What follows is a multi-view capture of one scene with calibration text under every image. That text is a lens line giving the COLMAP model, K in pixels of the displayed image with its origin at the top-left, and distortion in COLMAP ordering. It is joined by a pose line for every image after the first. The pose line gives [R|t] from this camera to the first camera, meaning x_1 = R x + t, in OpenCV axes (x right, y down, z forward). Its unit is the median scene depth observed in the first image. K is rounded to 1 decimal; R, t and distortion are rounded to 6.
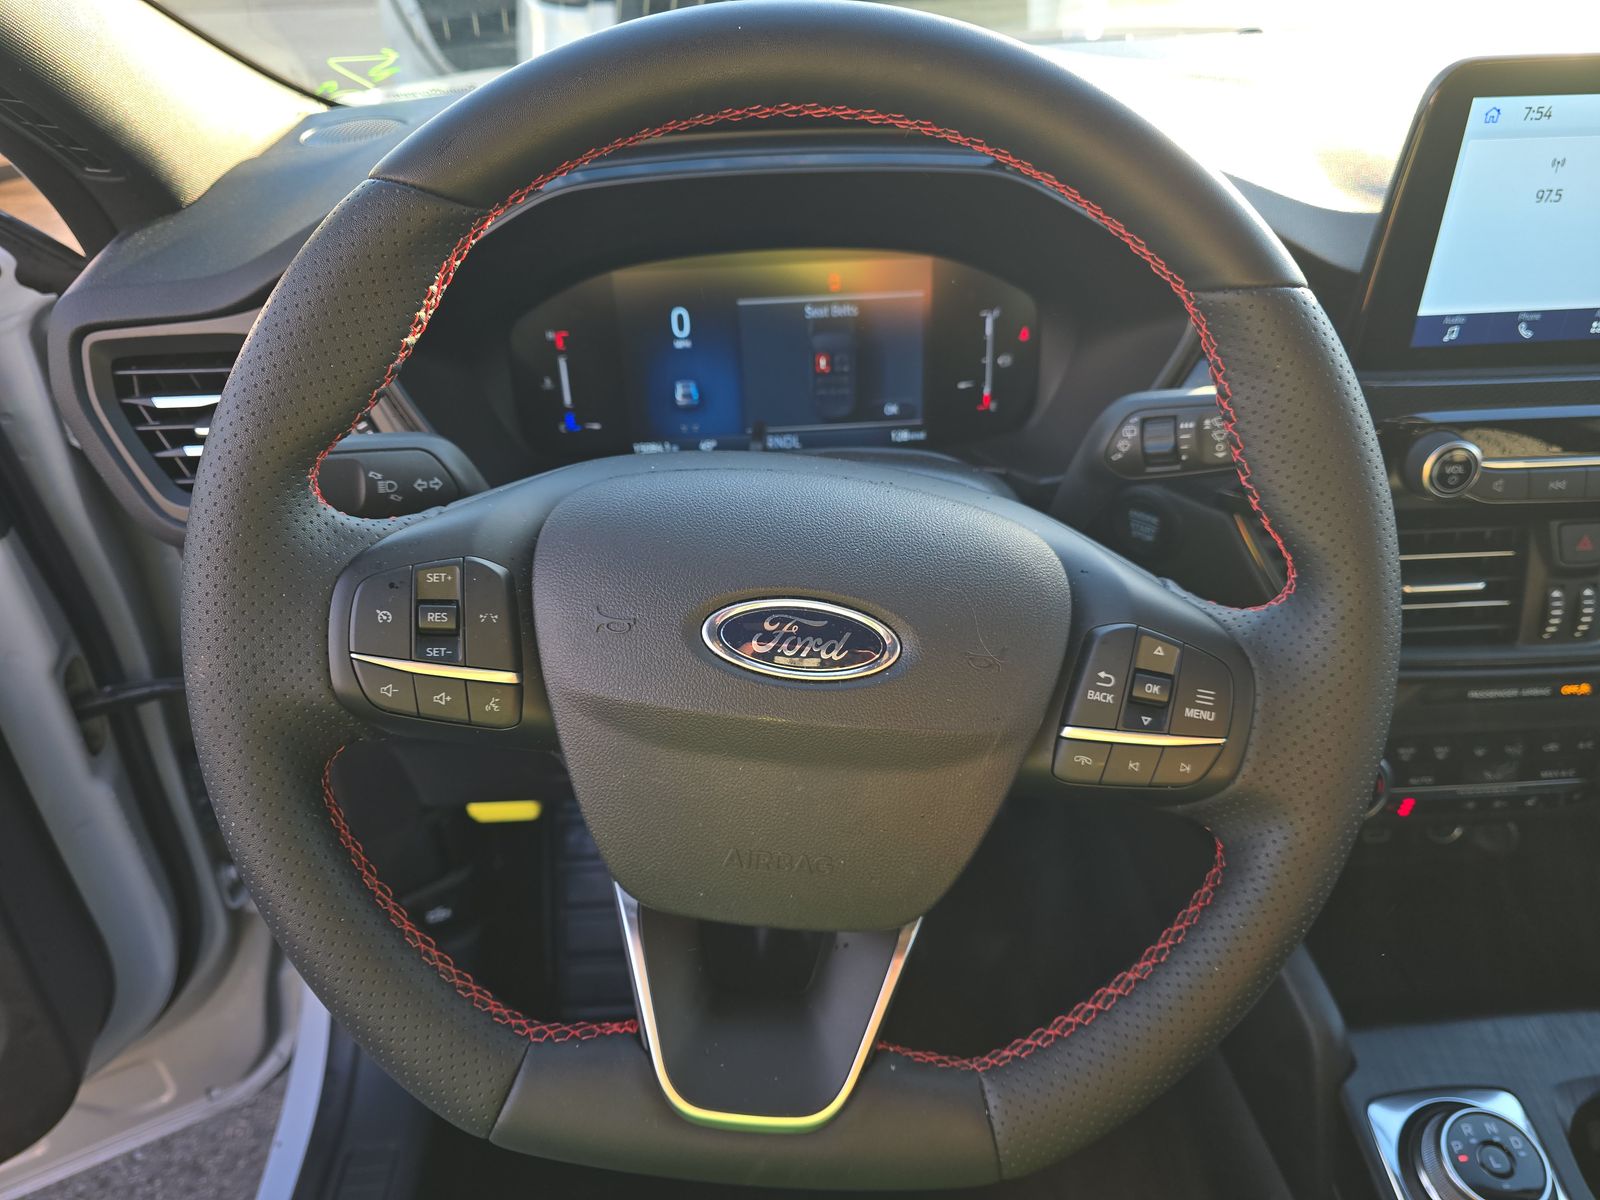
lens RADIAL K [[1064.6, 0, 800.0], [0, 1064.6, 600.0], [0, 0, 1]] dist [0.026300, -0.045218]
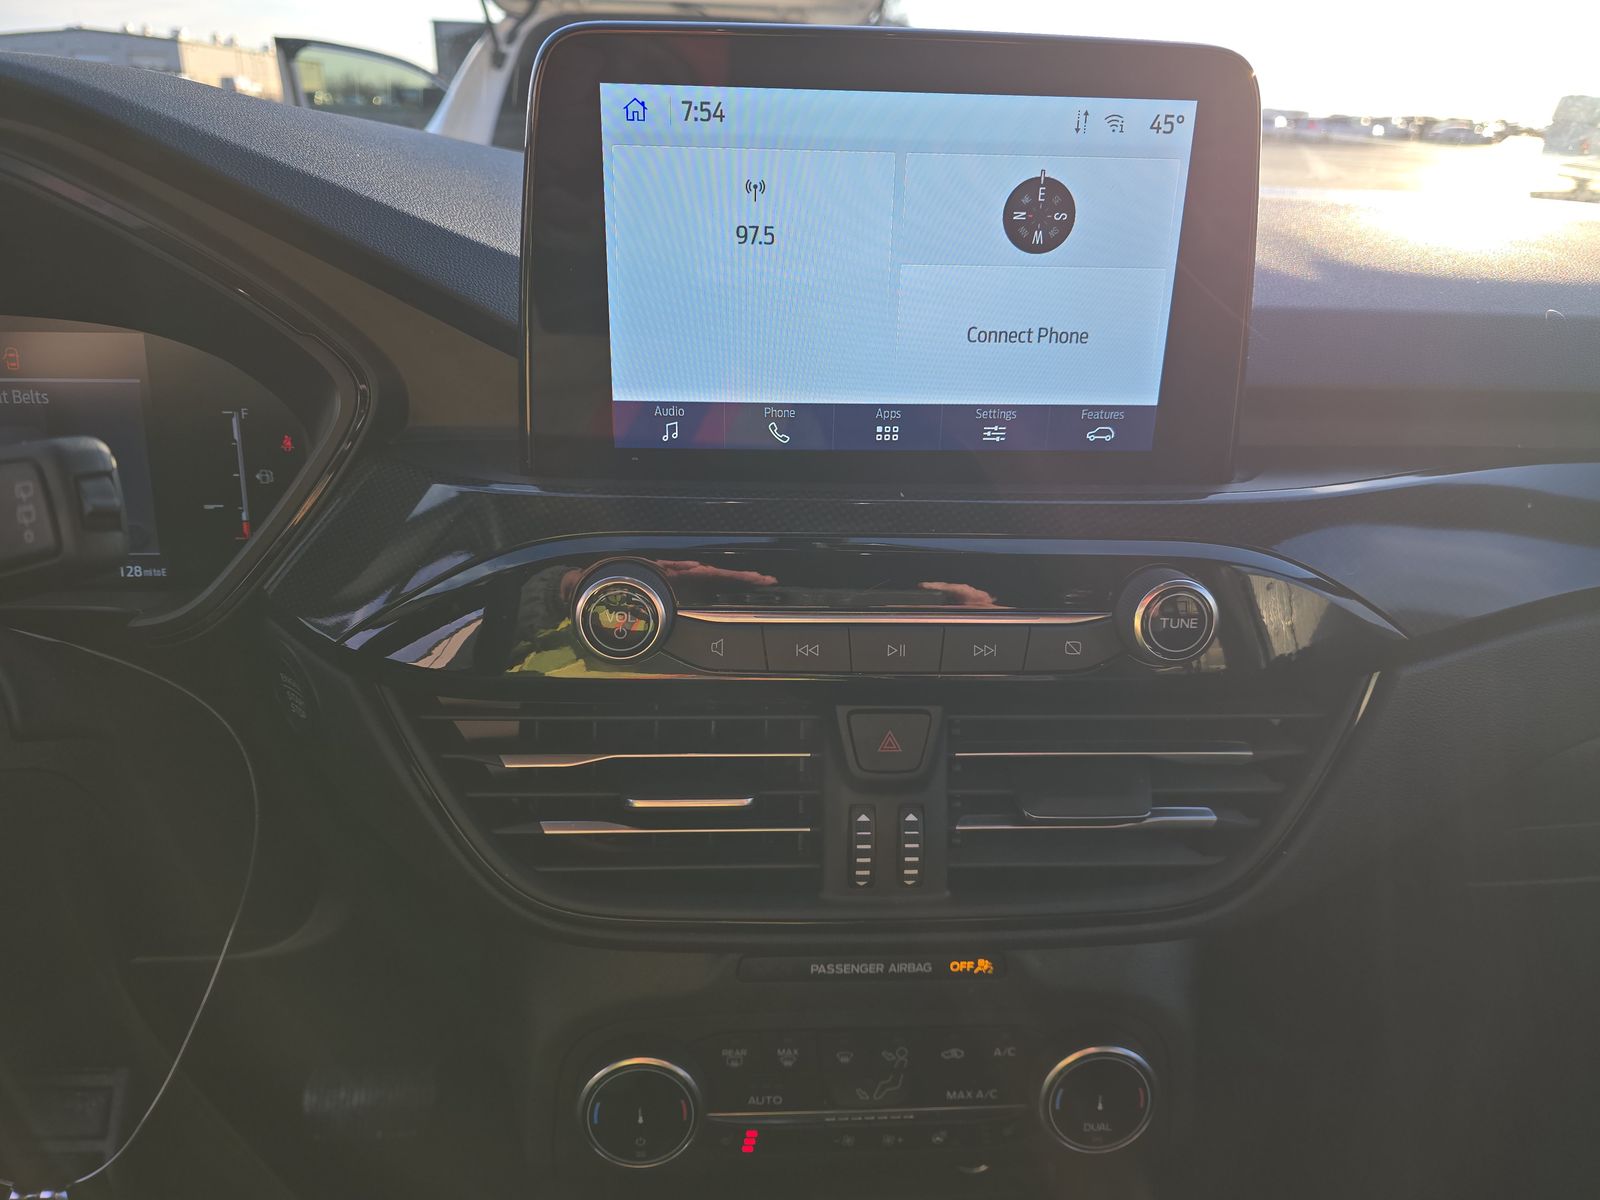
lens RADIAL K [[1064.6, 0, 800.0], [0, 1064.6, 600.0], [0, 0, 1]] dist [0.026300, -0.045218]
pose [[0.997762, 0.046833, 0.047729, 0.665521], [-0.036076, 0.977995, -0.205487, -0.000953], [-0.056302, 0.203305, 0.977495, 0.335145]]
